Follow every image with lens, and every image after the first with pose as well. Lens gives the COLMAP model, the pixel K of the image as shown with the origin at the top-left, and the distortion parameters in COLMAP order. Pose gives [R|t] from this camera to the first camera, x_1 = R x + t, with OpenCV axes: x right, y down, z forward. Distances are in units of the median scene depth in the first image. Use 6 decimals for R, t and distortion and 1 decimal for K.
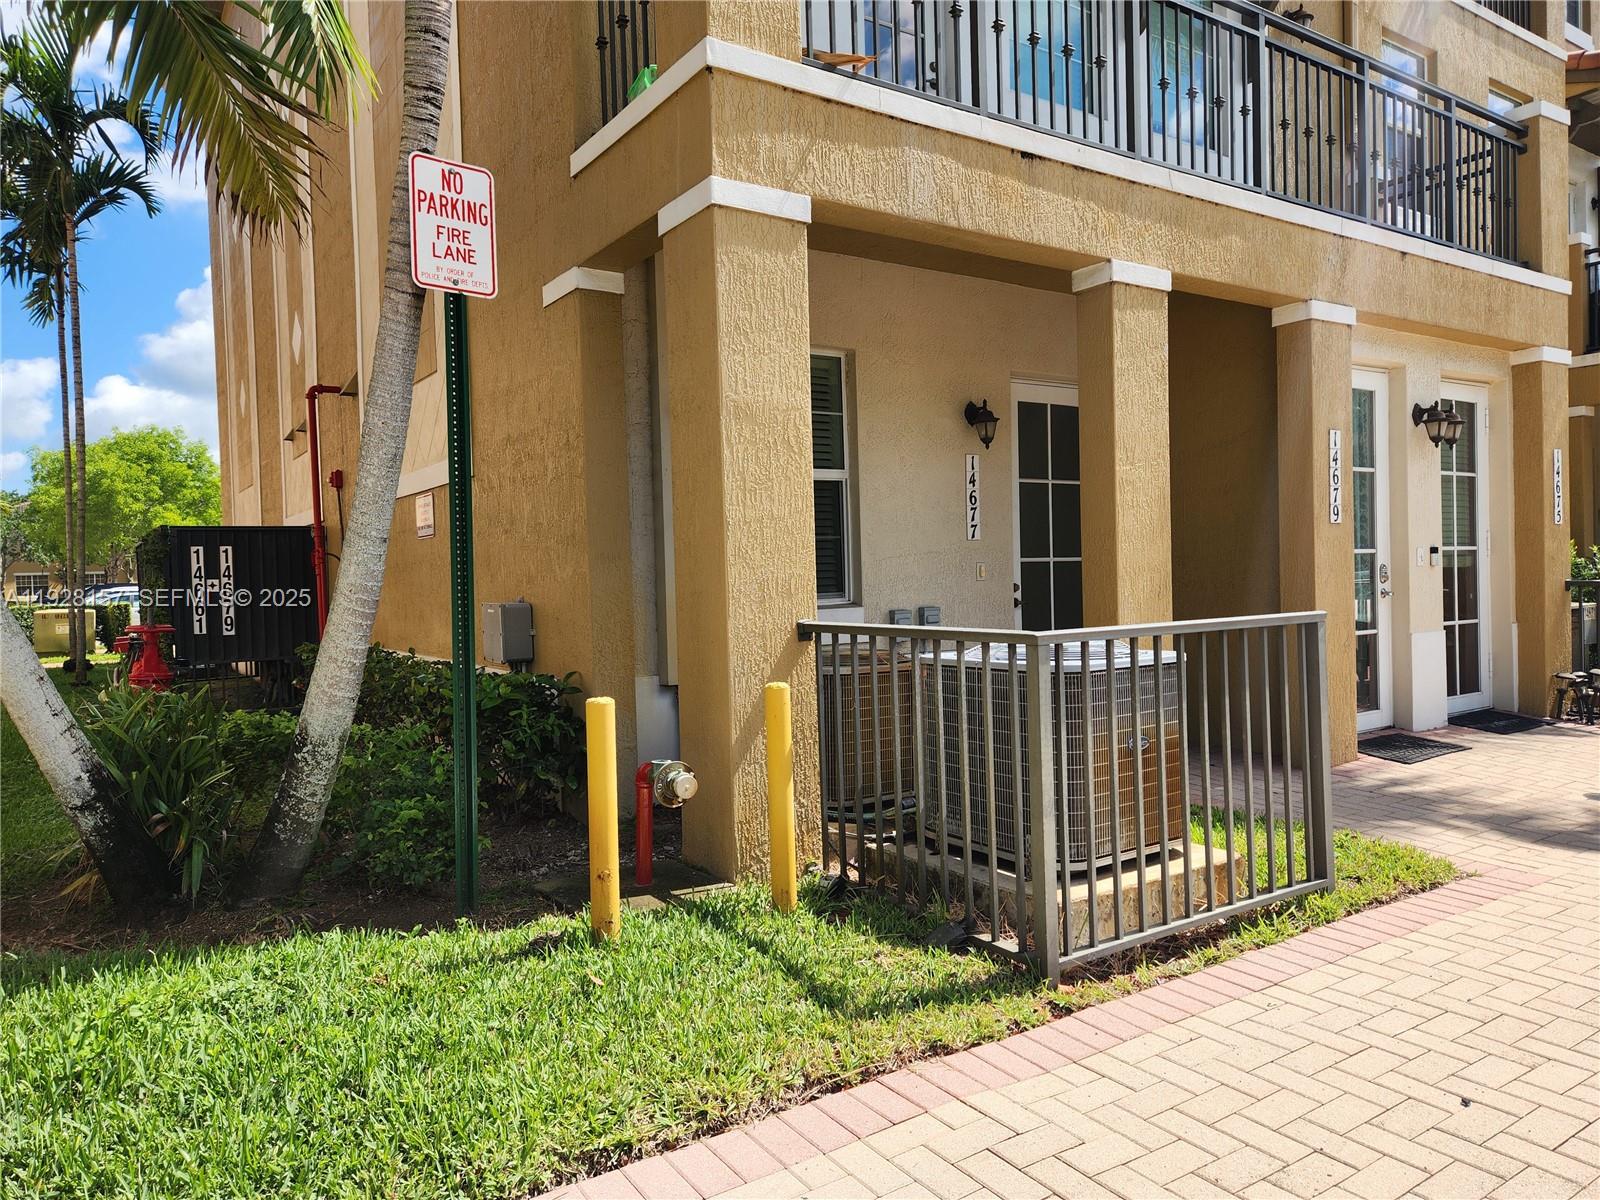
lens RADIAL K [[1081.3, 0, 797.0], [0, 1081.3, 596.6], [0, 0, 1]] dist [0.039925, -0.009765]
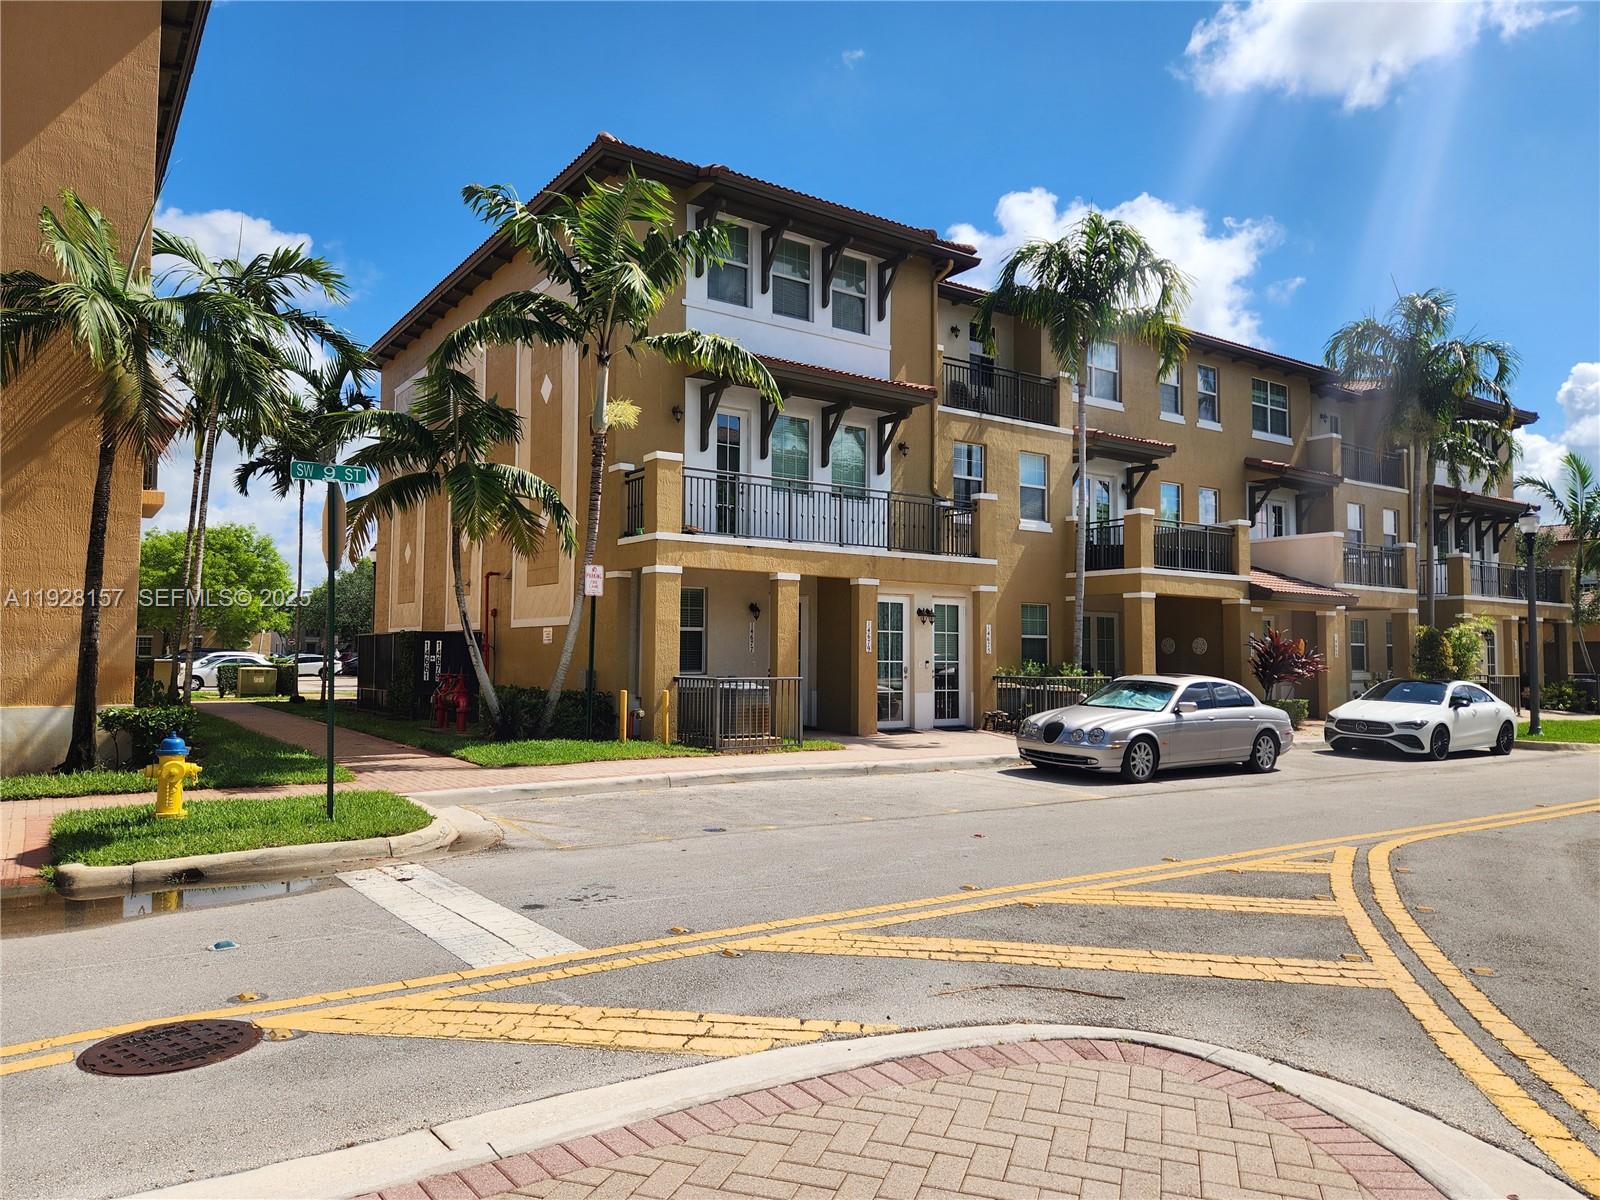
lens RADIAL K [[1081.3, 0, 796.2], [0, 1081.3, 594.9], [0, 0, 1]] dist [0.039925, -0.009765]
pose [[0.999037, 0.037431, 0.022887, 0.271772], [-0.035522, 0.996258, -0.078794, 0.017855], [-0.025750, 0.077905, 0.996628, -2.311098]]
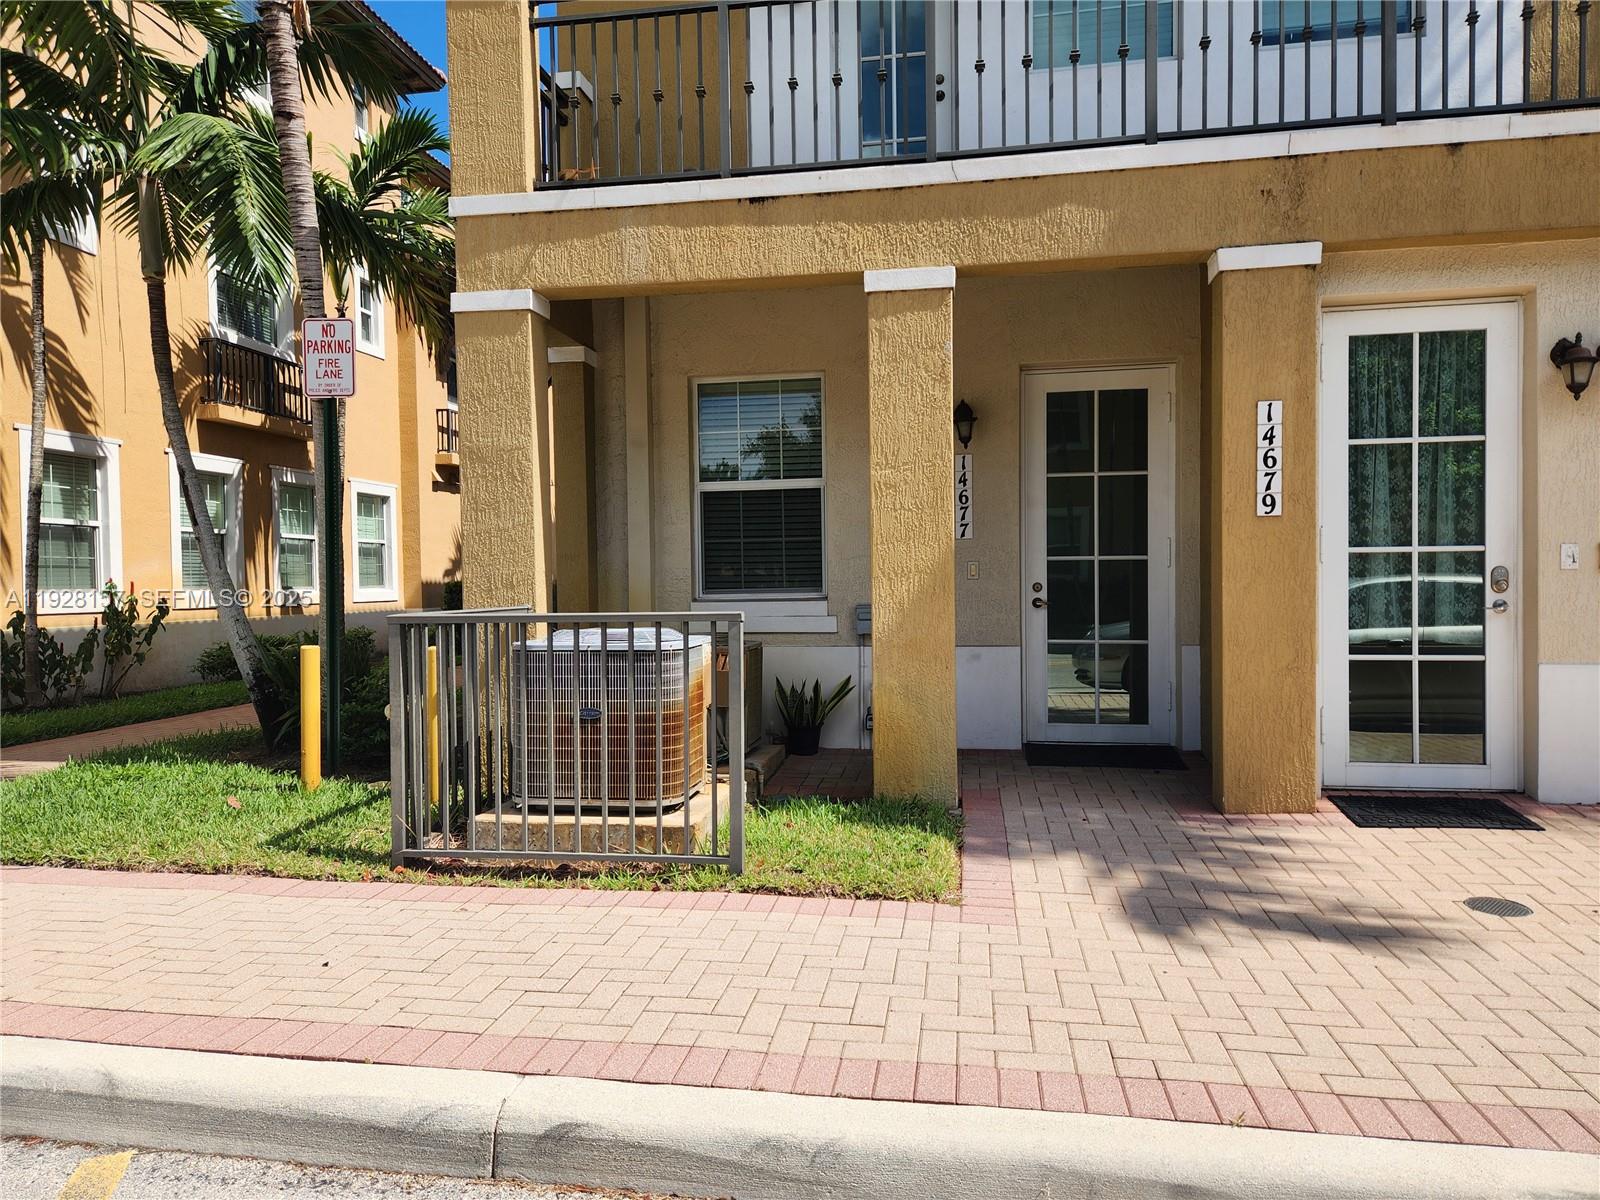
lens RADIAL K [[1081.3, 0, 793.7], [0, 1081.3, 597.0], [0, 0, 1]] dist [0.039925, -0.009765]
pose [[0.730162, 0.027335, -0.682727, 0.954727], [-0.022216, 0.999621, 0.016263, -0.014390], [0.682912, 0.003293, 0.730493, 0.197408]]
